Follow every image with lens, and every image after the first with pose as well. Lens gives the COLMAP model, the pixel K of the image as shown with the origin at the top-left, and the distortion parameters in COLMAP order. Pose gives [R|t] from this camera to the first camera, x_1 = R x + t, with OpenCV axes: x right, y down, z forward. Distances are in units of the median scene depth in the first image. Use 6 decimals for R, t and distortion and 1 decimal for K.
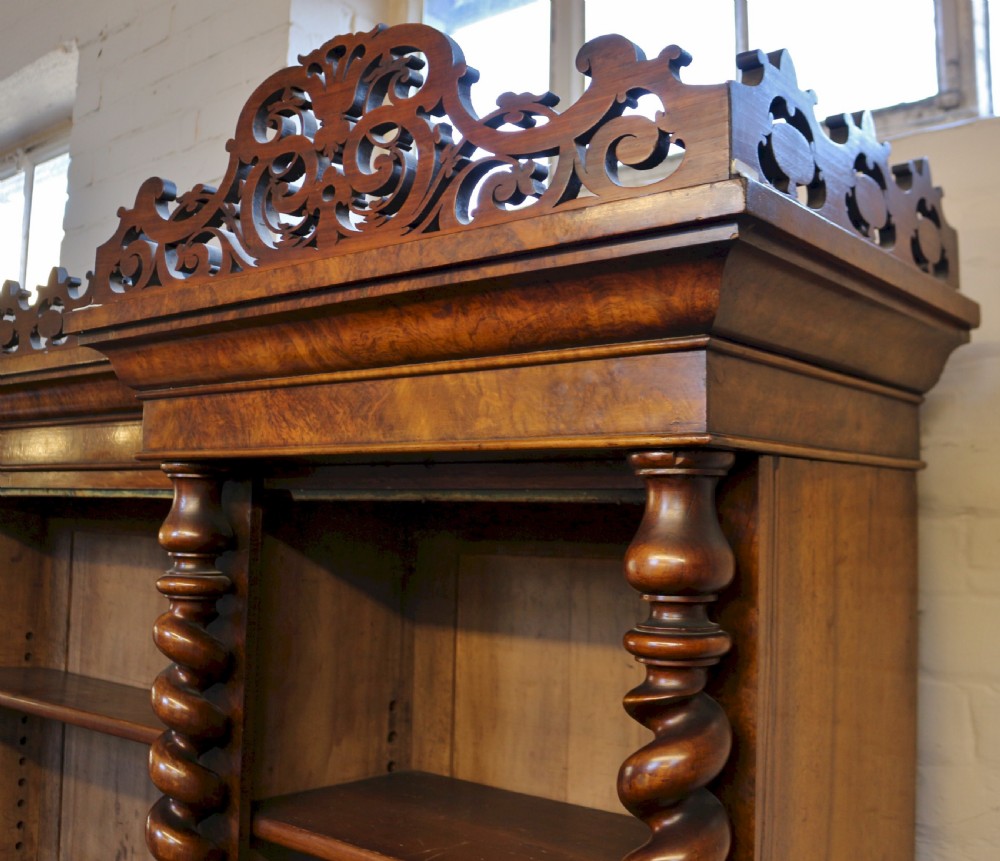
lens RADIAL K [[1109.8, 0, 503.0], [0, 1109.8, 397.2], [0, 0, 1]] dist [-0.098935, 0.000000]
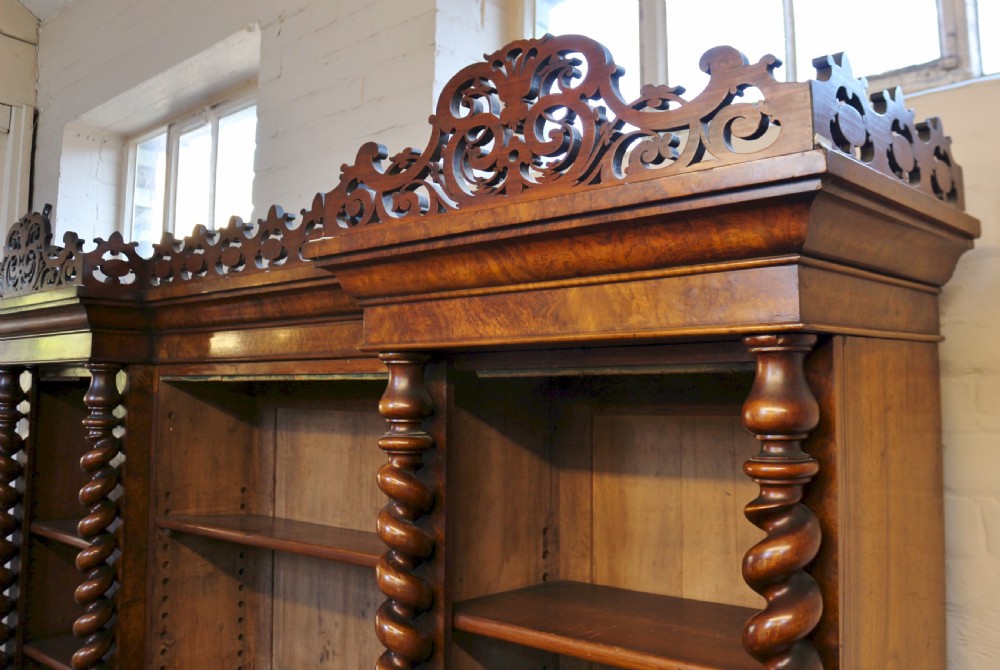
lens RADIAL K [[926.4, 0, 566.8], [0, 926.4, 279.1], [0, 0, 1]] dist [-0.111048, 0.000000]
pose [[0.999600, -0.027721, -0.005528, -0.077485], [0.027656, 0.999553, -0.011392, -0.012332], [0.005841, 0.011235, 0.999920, -0.141396]]
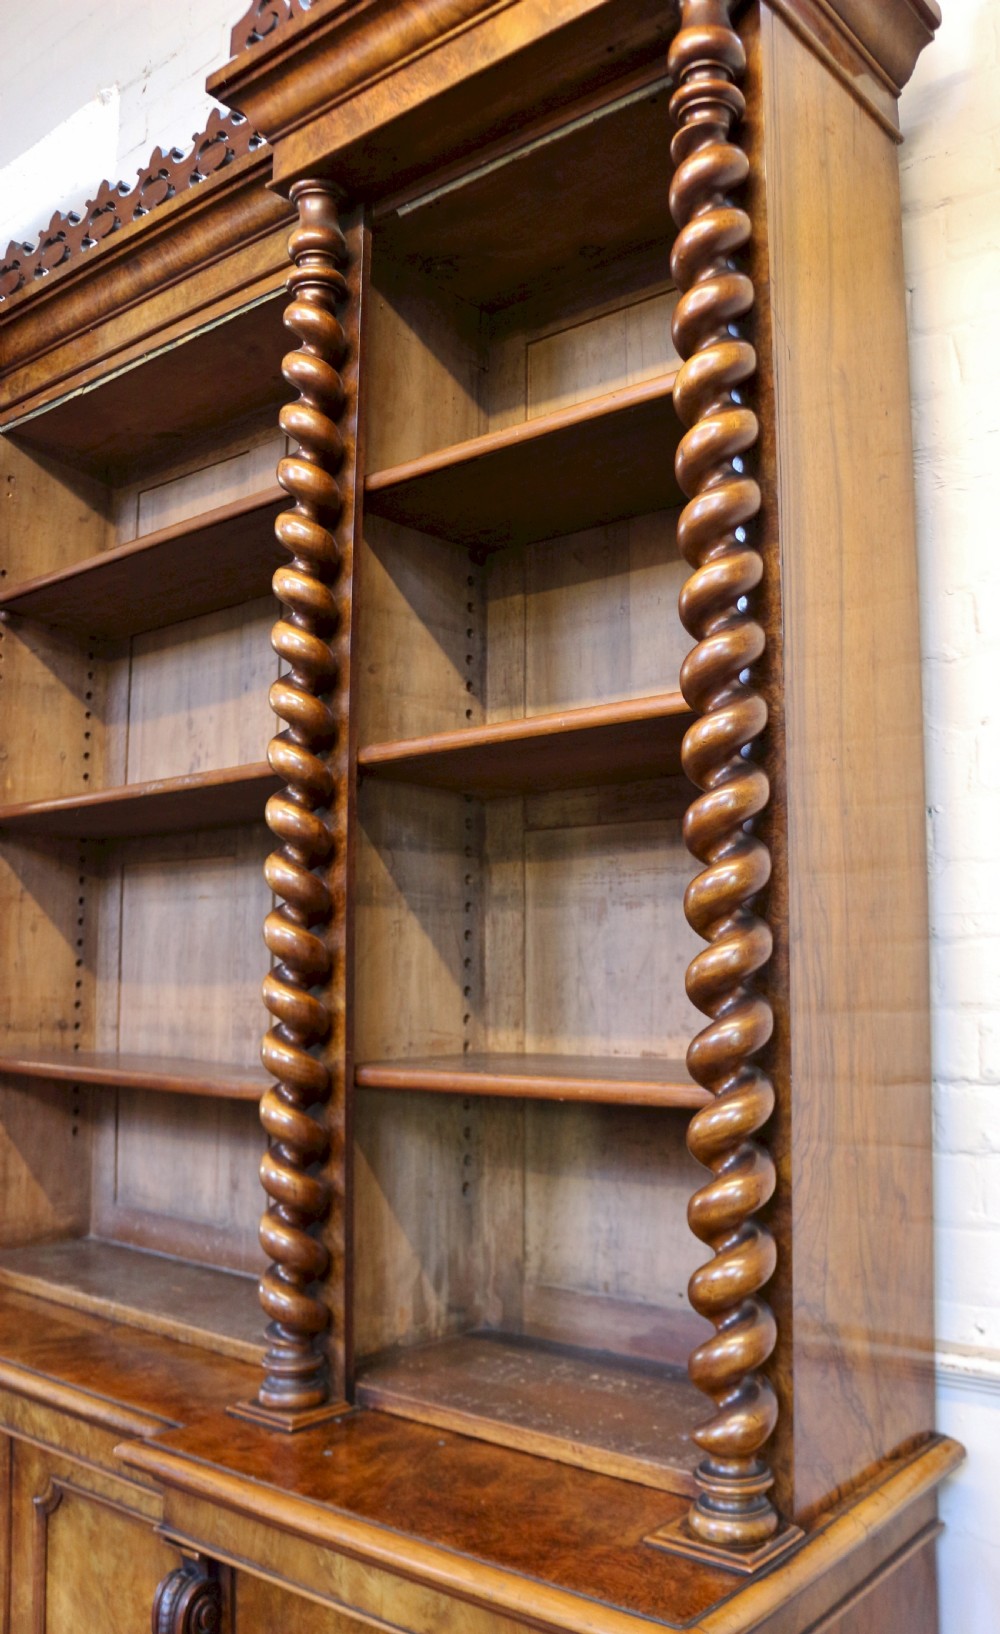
lens RADIAL K [[1366.2, 0, 550.7], [0, 1366.2, 848.0], [0, 0, 1]] dist [-0.140931, 0.096416]
pose [[0.999570, -0.019579, 0.021823, -0.073400], [0.019314, 0.999738, 0.012292, 0.837834], [-0.022058, -0.011865, 0.999686, -0.516498]]
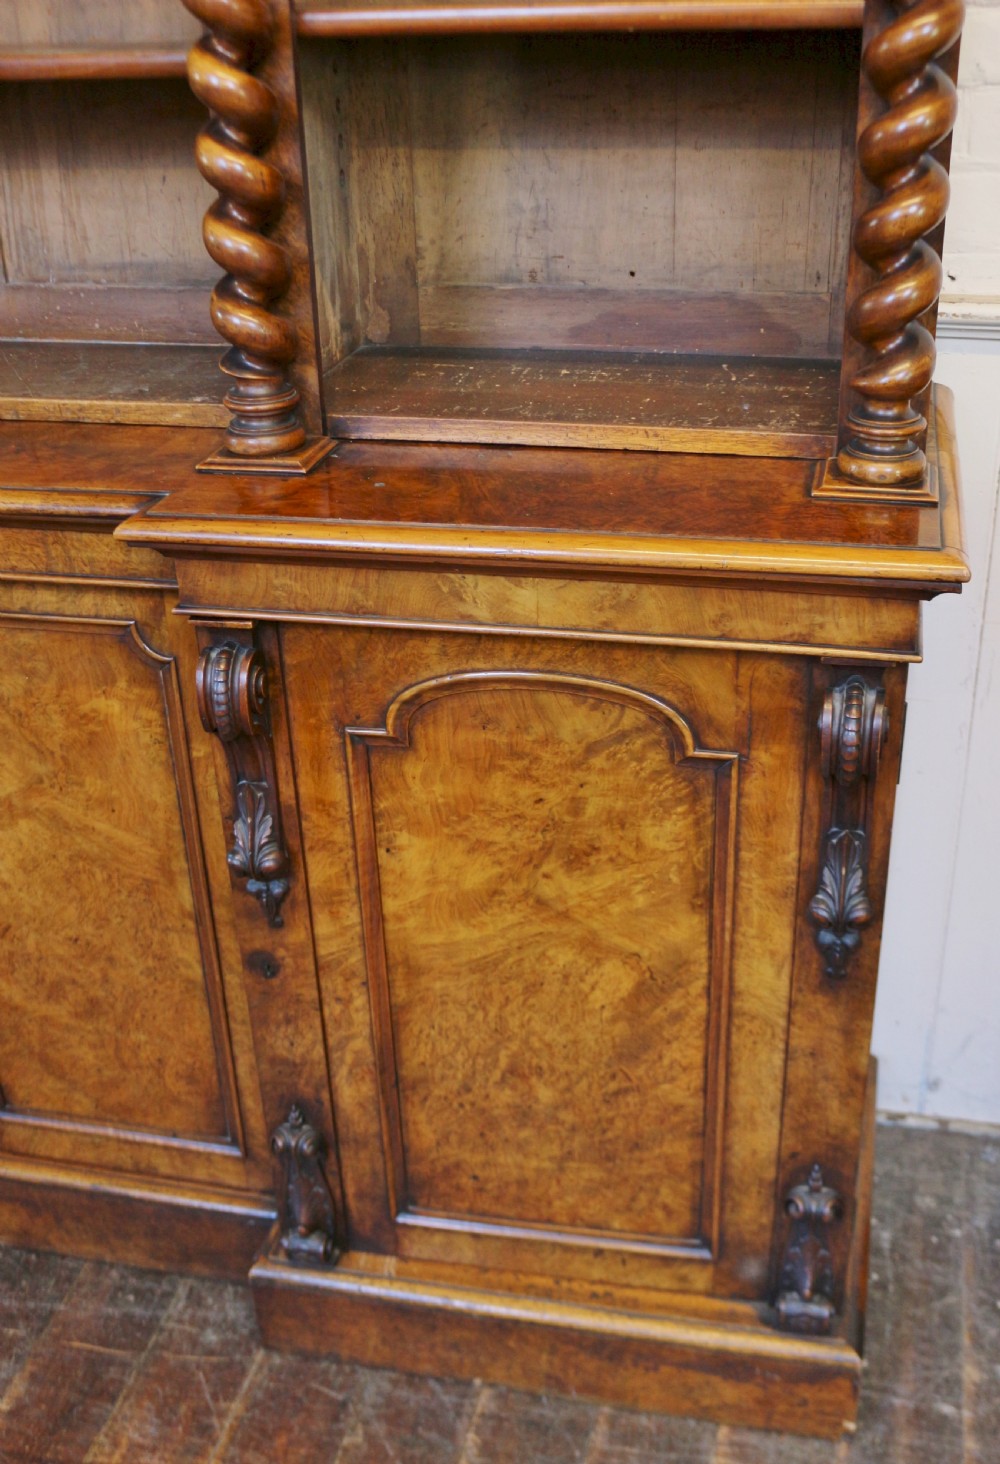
lens RADIAL K [[1611.7, 0, 533.0], [0, 1611.7, 799.8], [0, 0, 1]] dist [-0.090325, 0.000000]
pose [[0.890996, -0.255090, 0.375573, -0.755355], [-0.004535, 0.822193, 0.569191, 0.883727], [-0.453988, -0.508850, 0.731414, -0.415628]]
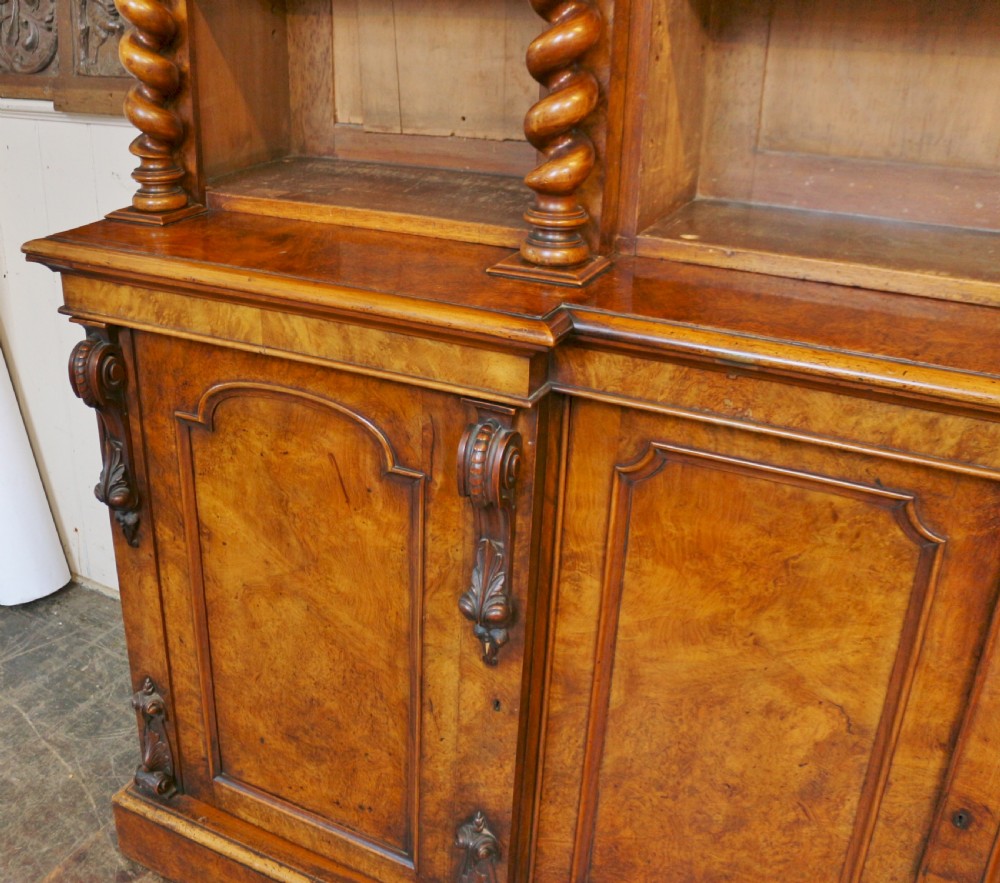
lens RADIAL K [[1105.7, 0, 343.2], [0, 1105.7, 446.9], [0, 0, 1]] dist [-0.113727, 0.000000]
pose [[0.990288, -0.093056, 0.103300, -1.443522], [0.028474, 0.862981, 0.504433, 1.078640], [-0.136087, -0.496593, 0.857249, 0.487219]]
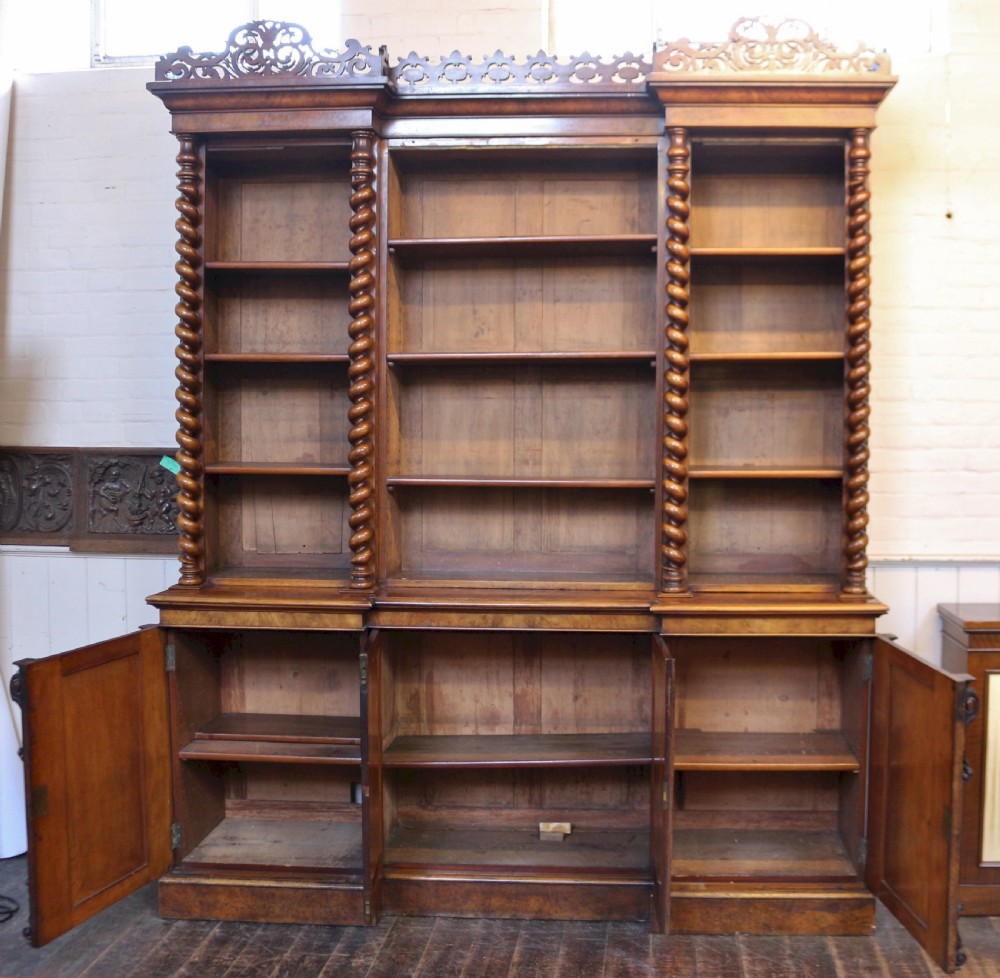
lens RADIAL K [[1295.9, 0, 622.0], [0, 1295.9, 484.3], [0, 0, 1]] dist [-0.108936, 0.000000]
pose [[0.790279, -0.057070, 0.610084, -2.860612], [-0.049962, 0.986336, 0.156985, 0.518880], [-0.610707, -0.154543, 0.776630, -1.987697]]
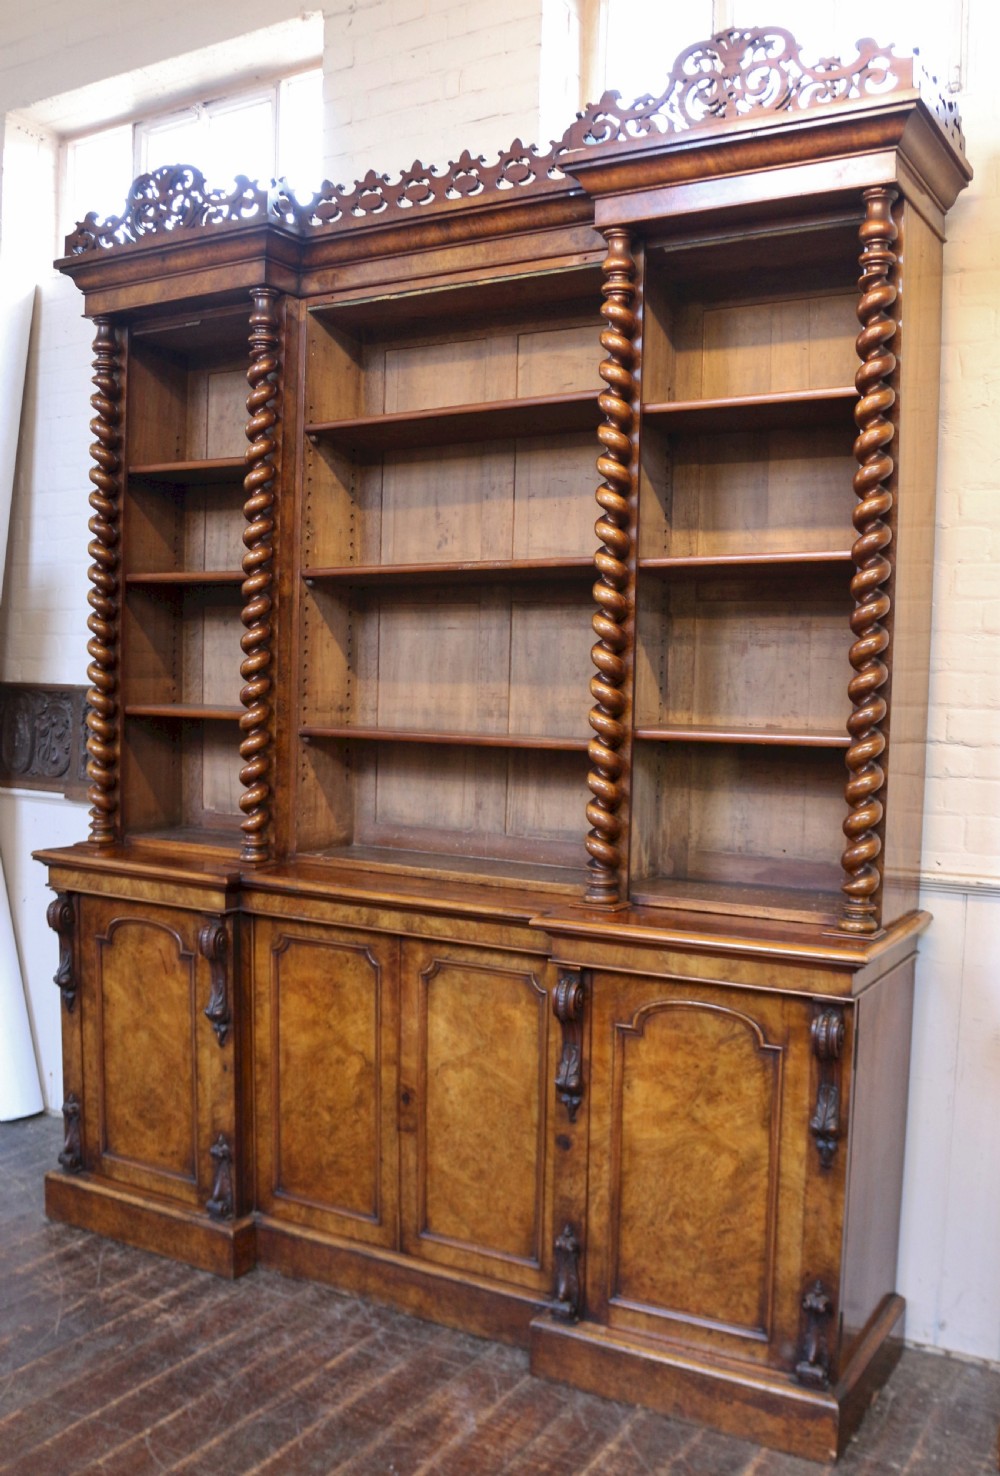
lens RADIAL K [[1377.5, 0, 512.8], [0, 1377.5, 799.6], [0, 0, 1]] dist [-0.103562, 0.000000]
pose [[0.987741, -0.016161, 0.155261, -0.973871], [-0.014720, 0.980552, 0.195709, 0.673672], [-0.155404, -0.195595, 0.968293, -1.823868]]
